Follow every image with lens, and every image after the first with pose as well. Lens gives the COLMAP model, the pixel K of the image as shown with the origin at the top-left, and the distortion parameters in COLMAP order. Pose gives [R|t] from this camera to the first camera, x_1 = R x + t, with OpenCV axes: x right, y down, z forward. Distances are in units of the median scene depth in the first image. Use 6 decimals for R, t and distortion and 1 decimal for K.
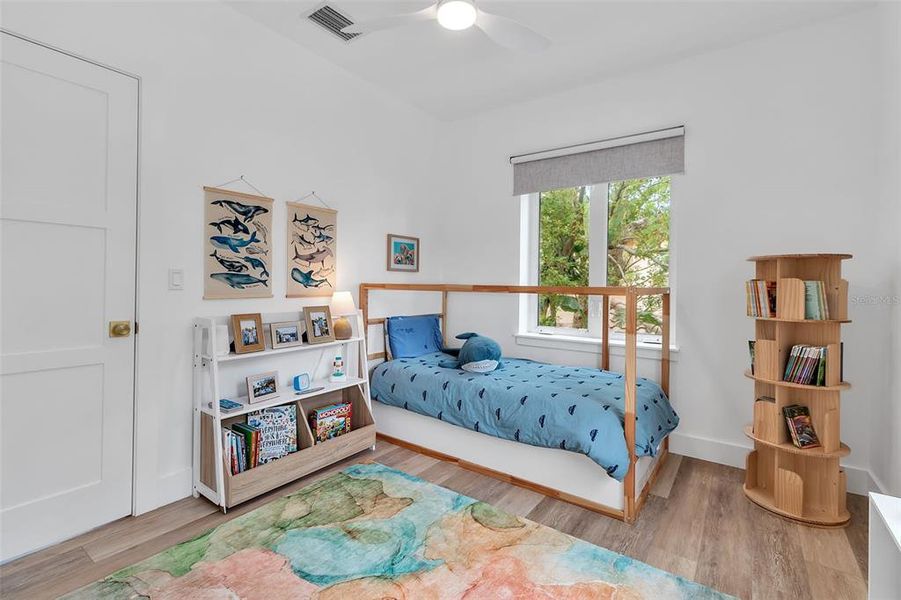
lens RADIAL K [[409.6, 0, 455.1], [0, 409.6, 285.8], [0, 0, 1]] dist [-0.001314, 0.000071]
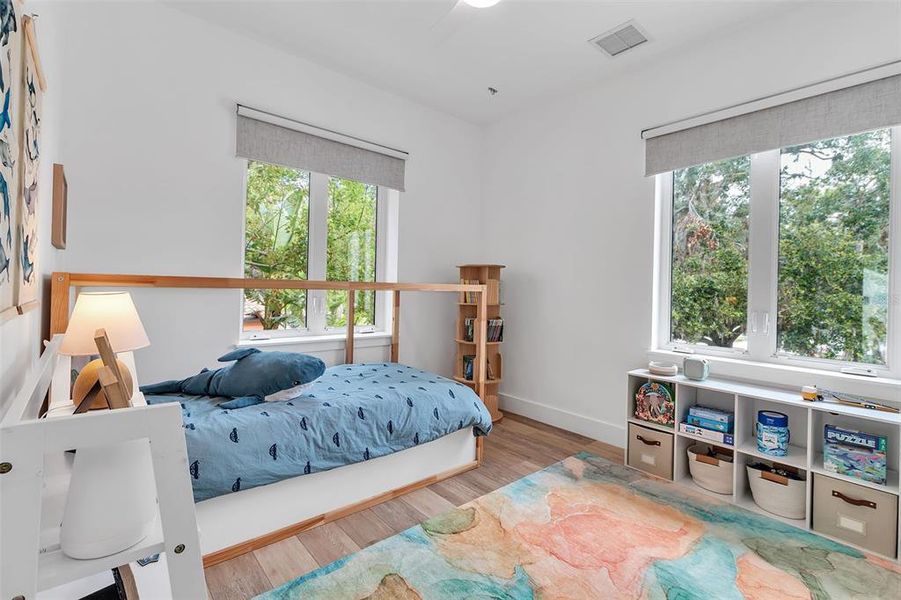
lens RADIAL K [[409.6, 0, 455.1], [0, 409.6, 285.8], [0, 0, 1]] dist [-0.001314, 0.000071]
pose [[0.231892, -0.004362, 0.972732, -0.727406], [-0.016023, 0.999837, 0.008303, -0.002558], [-0.972610, -0.017511, 0.231785, 0.669234]]
